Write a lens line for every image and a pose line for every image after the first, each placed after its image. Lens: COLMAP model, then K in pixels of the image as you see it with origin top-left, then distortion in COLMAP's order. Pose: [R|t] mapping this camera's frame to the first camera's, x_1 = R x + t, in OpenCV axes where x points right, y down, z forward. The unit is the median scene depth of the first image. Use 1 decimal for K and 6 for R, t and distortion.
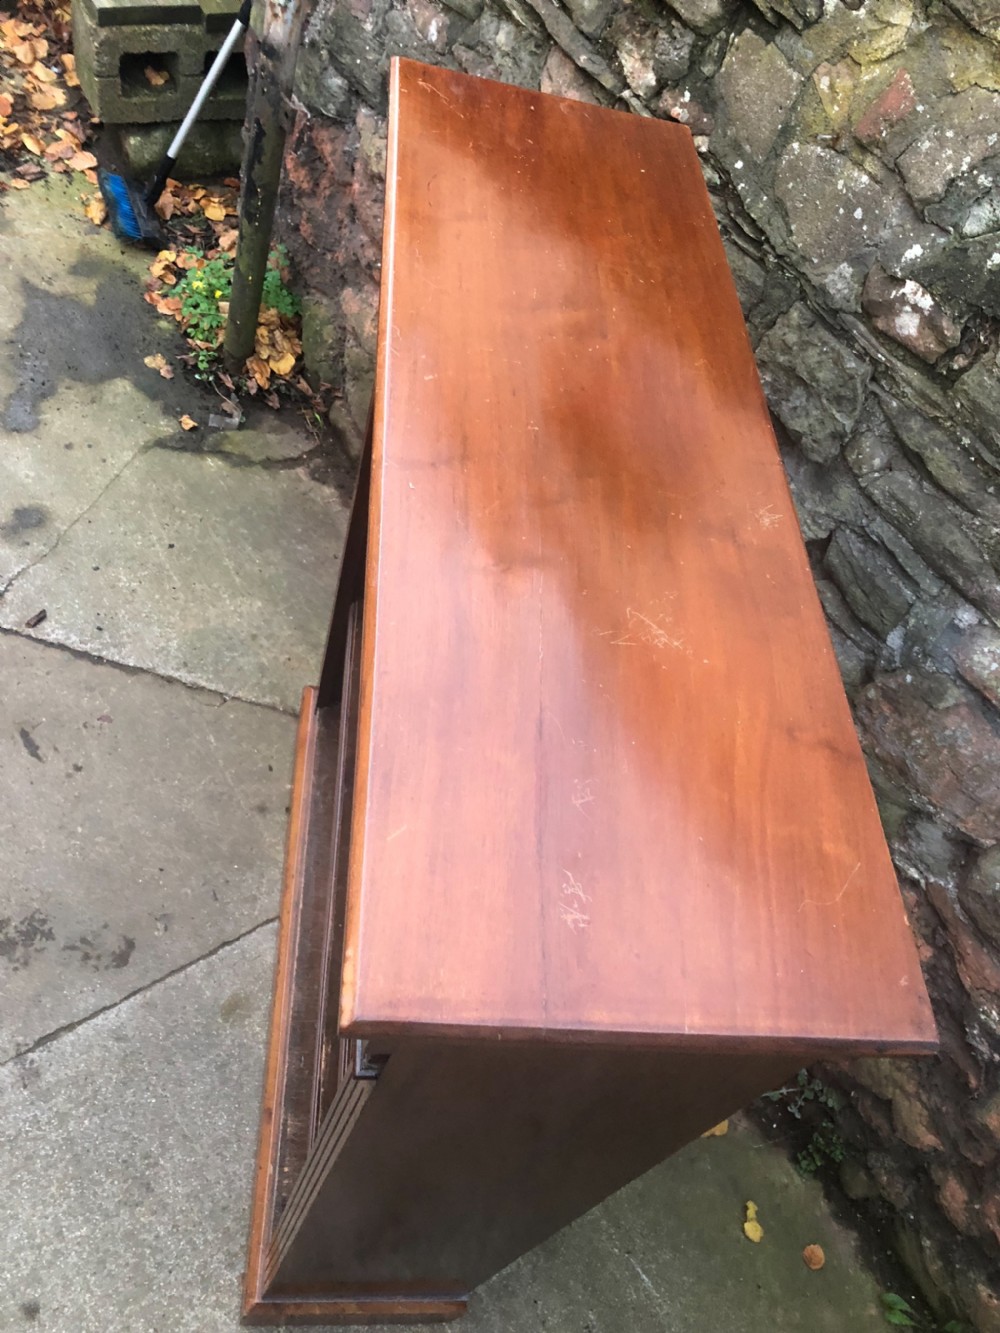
lens RADIAL K [[1096.8, 0, 506.3], [0, 1096.8, 656.9], [0, 0, 1]] dist [0.014425, -0.008835]
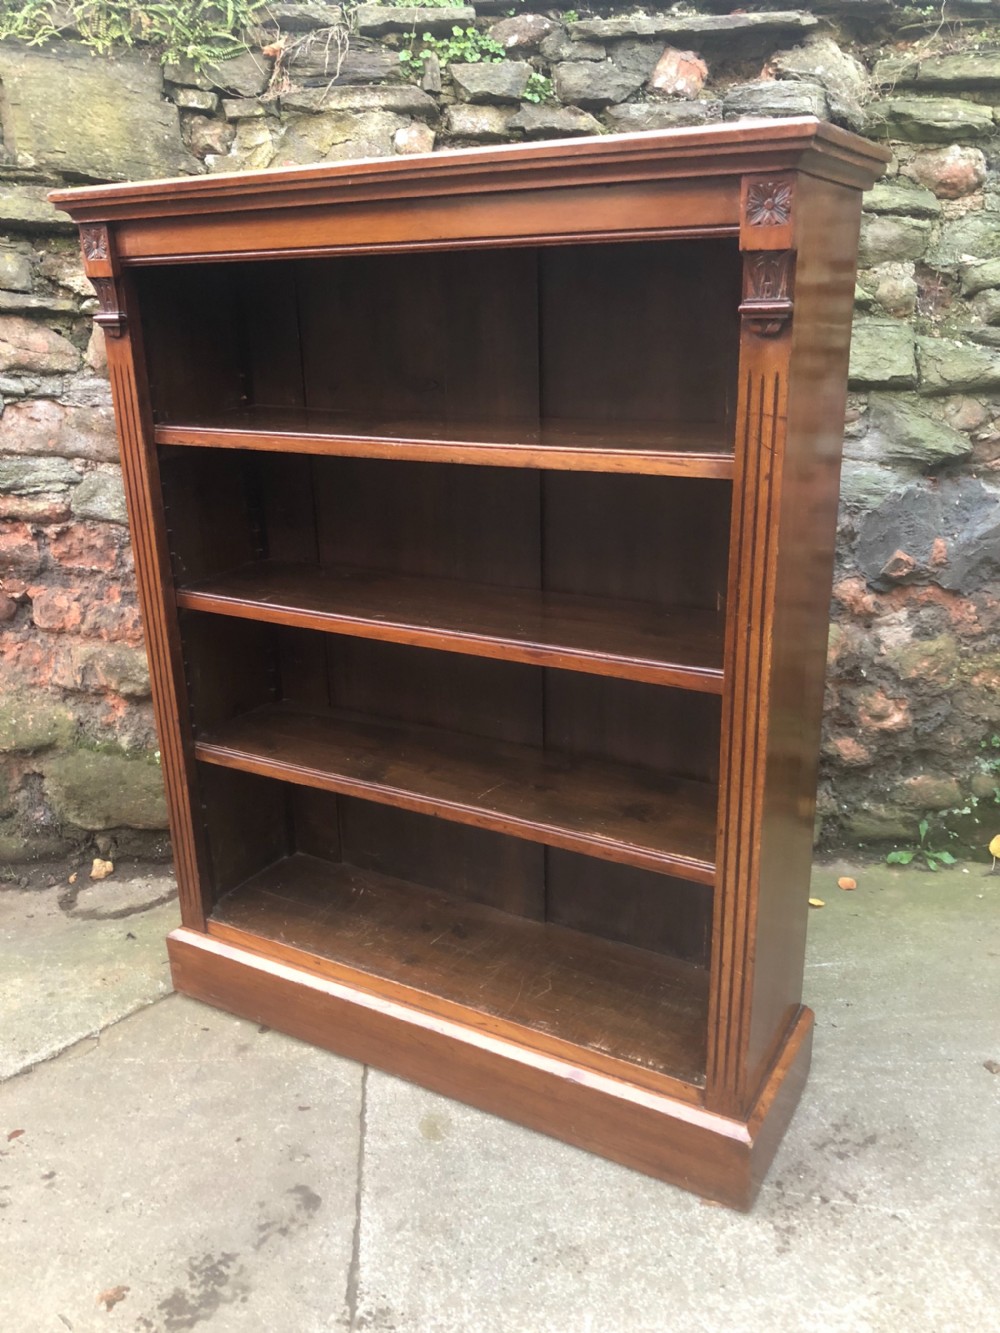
lens RADIAL K [[1096.8, 0, 492.9], [0, 1096.8, 661.4], [0, 0, 1]] dist [0.014425, -0.008835]
pose [[0.510306, -0.503269, 0.697358, -0.657498], [0.765473, 0.635397, -0.101598, 0.210366], [-0.391968, 0.585654, 0.709486, 0.139991]]
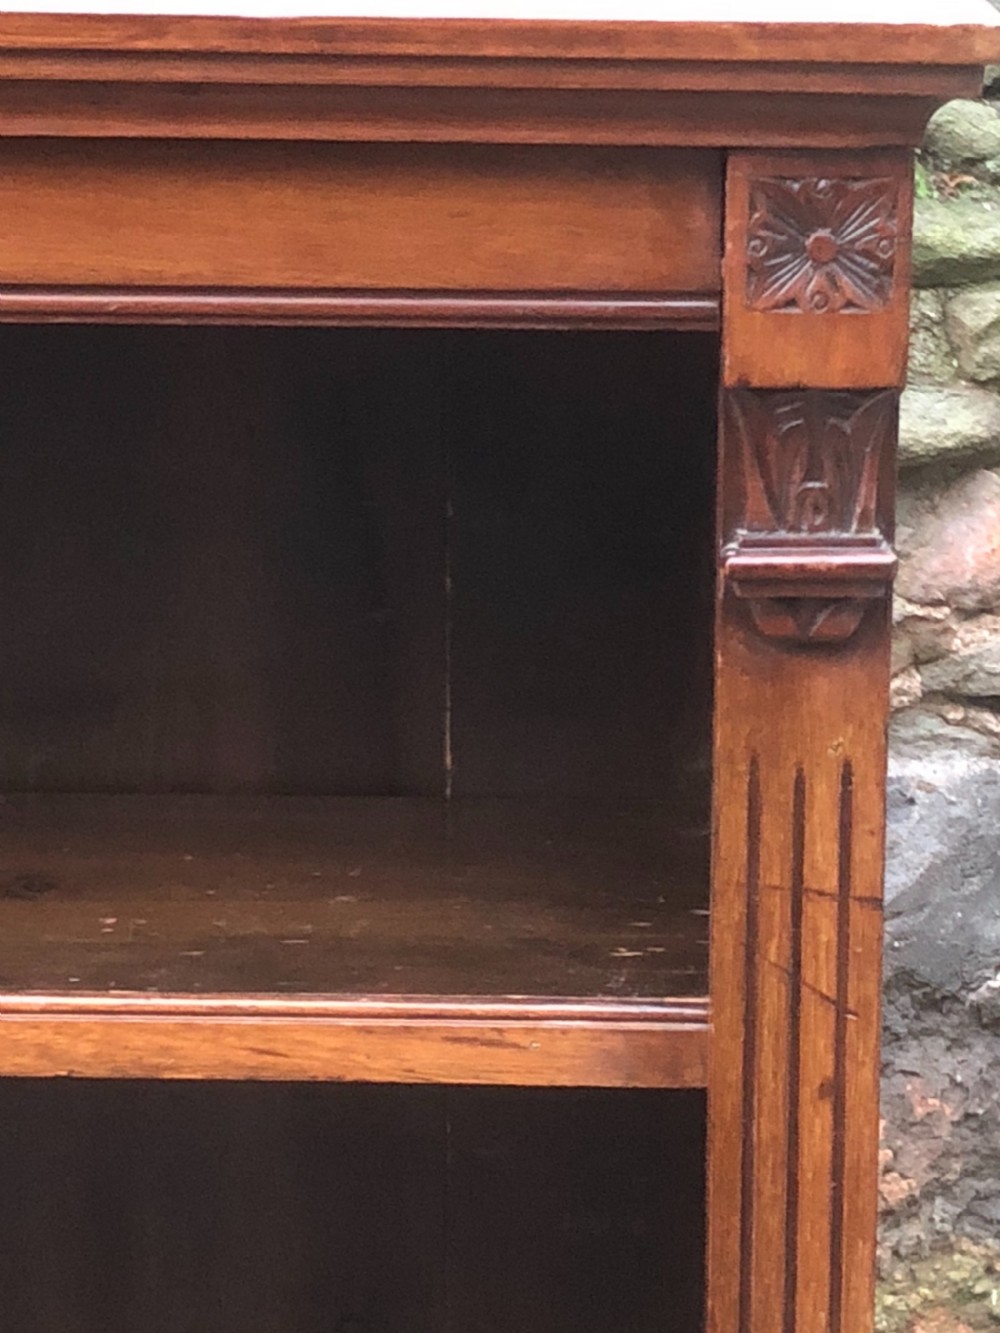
lens RADIAL K [[3629.8, 0, 493.4], [0, 3629.8, 674.2], [0, 0, 1]] dist [0.301488, 0.000000]
pose [[0.090605, -0.448139, 0.889361, -0.610556], [0.803458, 0.560548, 0.200600, -0.016526], [-0.588426, 0.696389, 0.410849, 0.193023]]
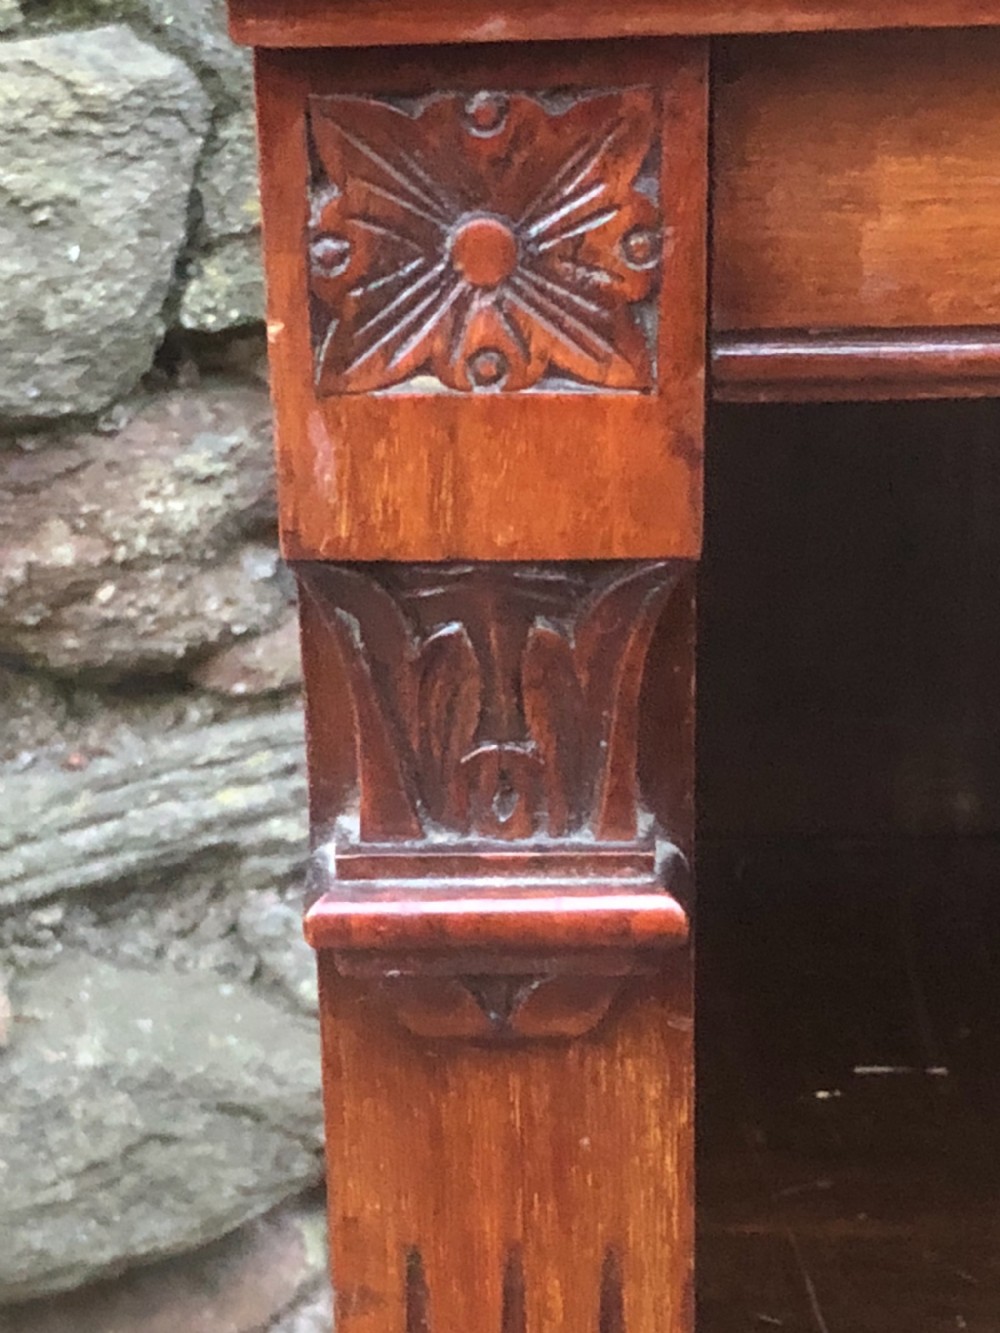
lens RADIAL K [[3629.8, 0, 495.4], [0, 3629.8, 671.2], [0, 0, 1]] dist [0.301488, 0.000000]
pose [[0.041069, -0.654940, 0.754564, -0.268598], [0.813312, 0.460584, 0.355507, -0.388581], [-0.580376, 0.599096, 0.551587, 0.552962]]
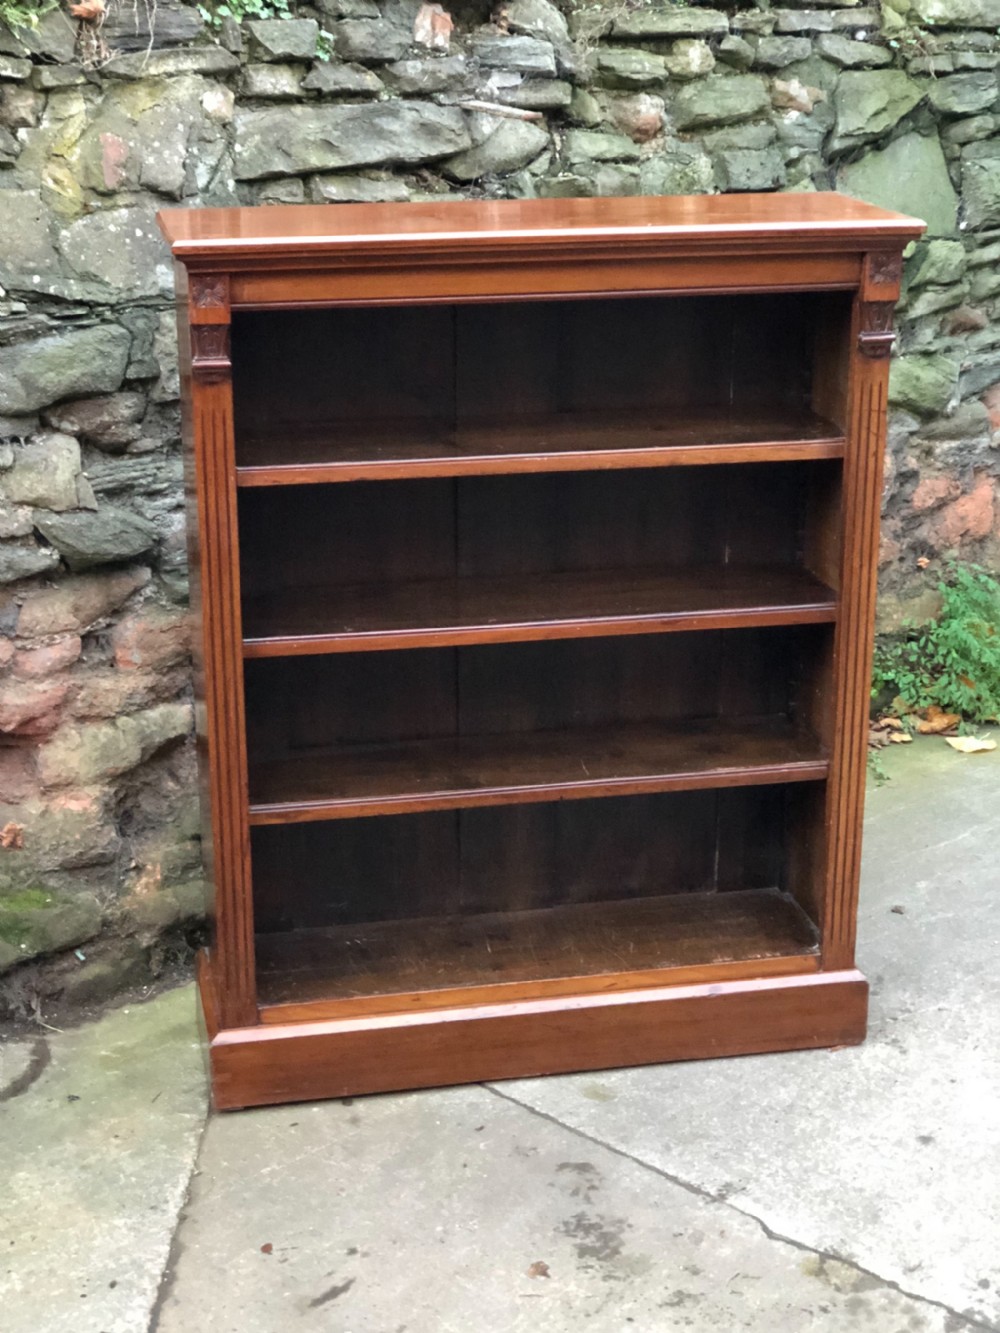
lens RADIAL K [[2189.1, 0, 498.9], [0, 2189.1, 670.8], [0, 0, 1]] dist [0.067019, 0.000000]
pose [[-0.164082, -0.538488, 0.826504, -1.583705], [0.757539, 0.467875, 0.455223, -0.758176], [-0.631832, 0.700803, 0.331155, 0.198019]]
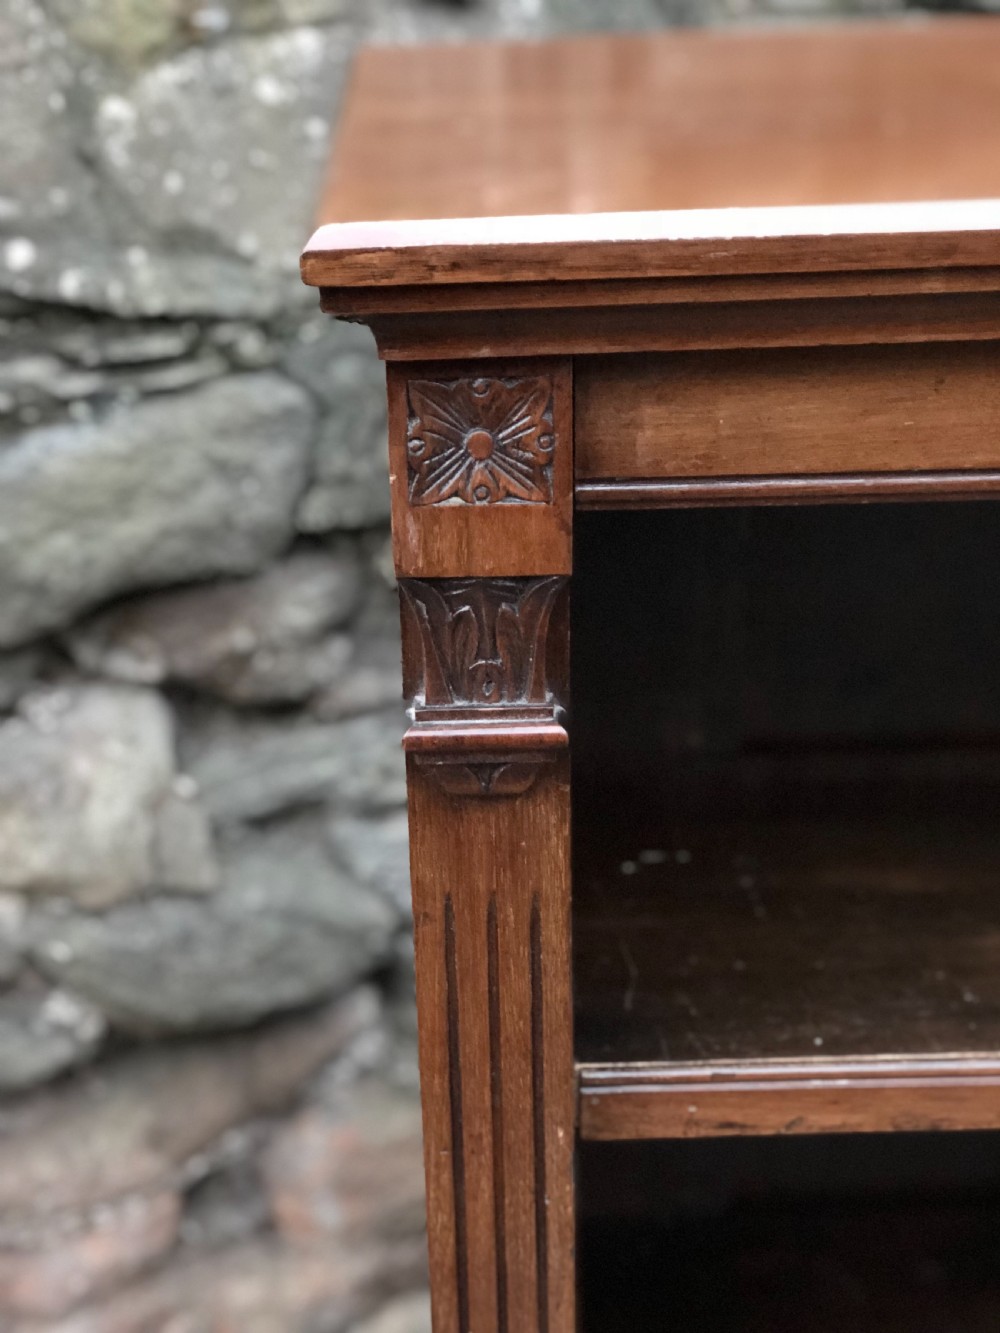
lens RADIAL K [[2189.1, 0, 502.9], [0, 2189.1, 637.6], [0, 0, 1]] dist [0.067019, 0.000000]
pose [[0.008698, -0.603955, 0.796971, -0.366888], [0.808022, 0.473767, 0.350208, -0.421548], [-0.589088, 0.640924, 0.492130, 0.515016]]
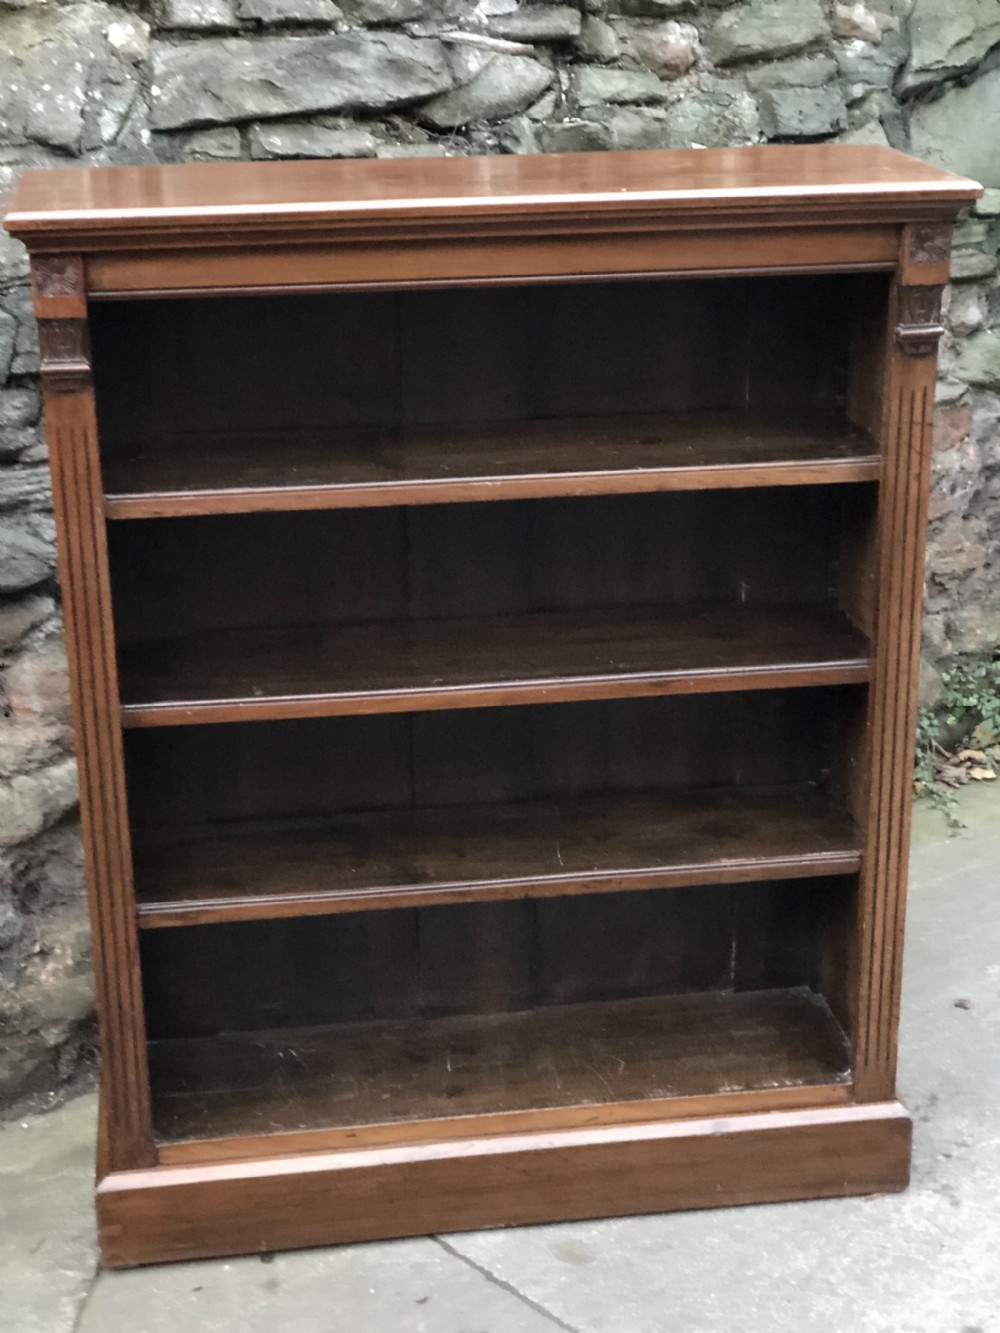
lens RADIAL K [[2189.1, 0, 507.0], [0, 2189.1, 665.9], [0, 0, 1]] dist [0.067019, 0.000000]
pose [[-0.111836, -0.561887, 0.819619, -1.266792], [0.779010, 0.462502, 0.423362, -0.548025], [-0.616957, 0.685839, 0.385991, 0.172696]]
